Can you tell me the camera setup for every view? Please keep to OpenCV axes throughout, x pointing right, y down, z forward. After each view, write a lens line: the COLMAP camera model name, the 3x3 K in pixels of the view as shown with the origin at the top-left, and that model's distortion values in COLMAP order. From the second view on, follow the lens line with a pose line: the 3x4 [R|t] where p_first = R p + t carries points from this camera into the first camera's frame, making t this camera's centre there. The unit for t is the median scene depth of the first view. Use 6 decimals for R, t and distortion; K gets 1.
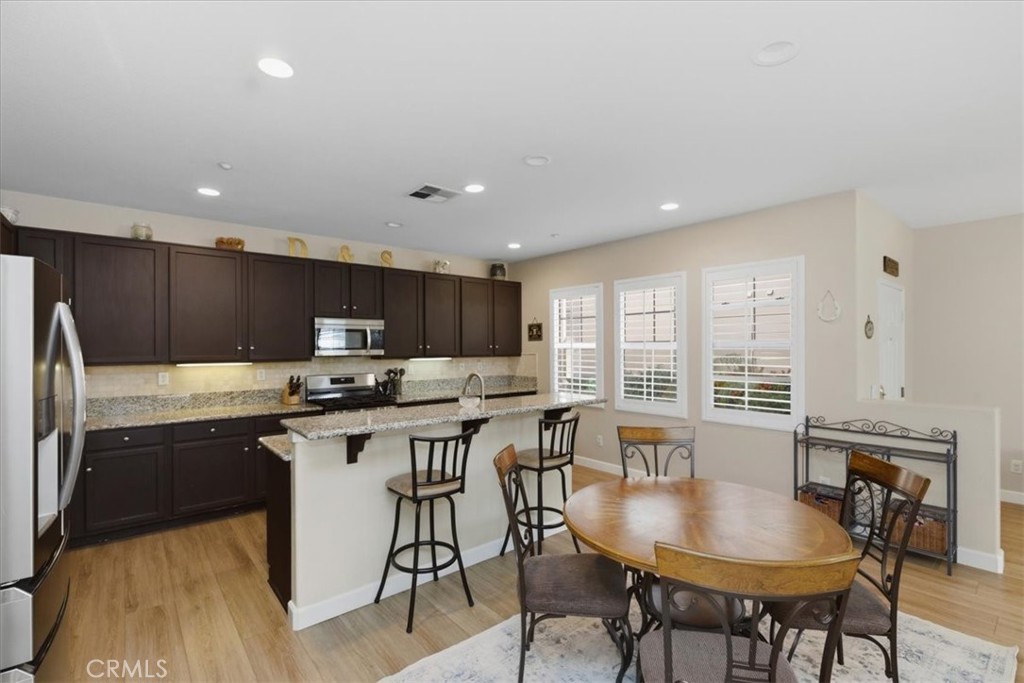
lens RADIAL K [[463.1, 0, 517.1], [0, 463.1, 344.0], [0, 0, 1]] dist [-0.007856, 0.000797]
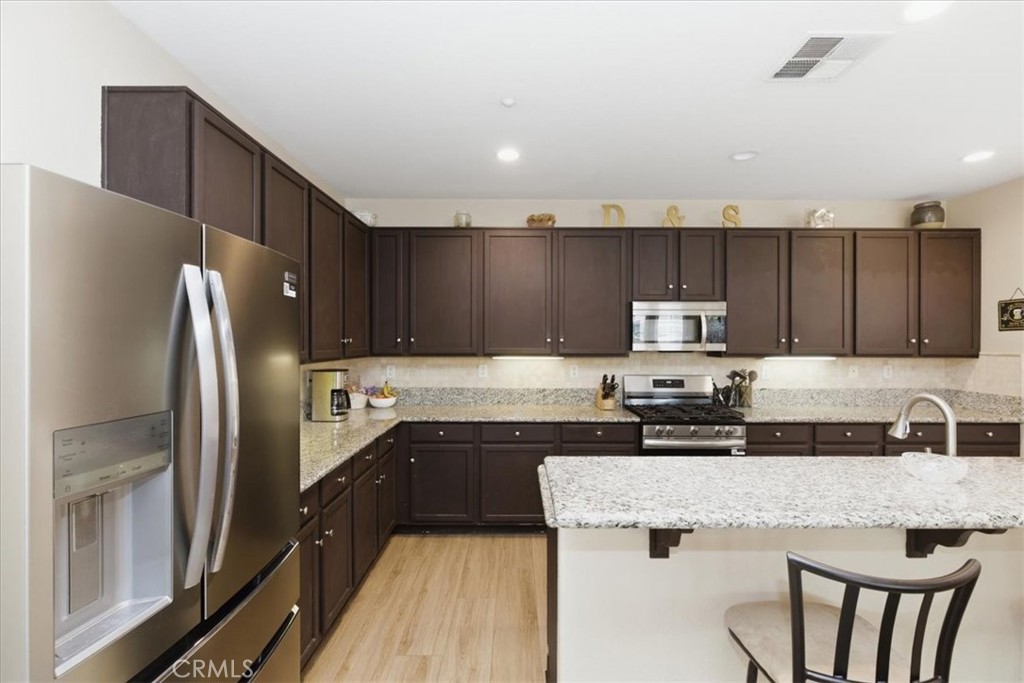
lens RADIAL K [[463.1, 0, 513.6], [0, 463.1, 342.9], [0, 0, 1]] dist [-0.007856, 0.000797]
pose [[0.756915, 0.010613, -0.653427, -0.073791], [-0.002786, 0.999911, 0.013014, 0.002823], [0.653507, -0.008030, 0.756878, 0.260459]]
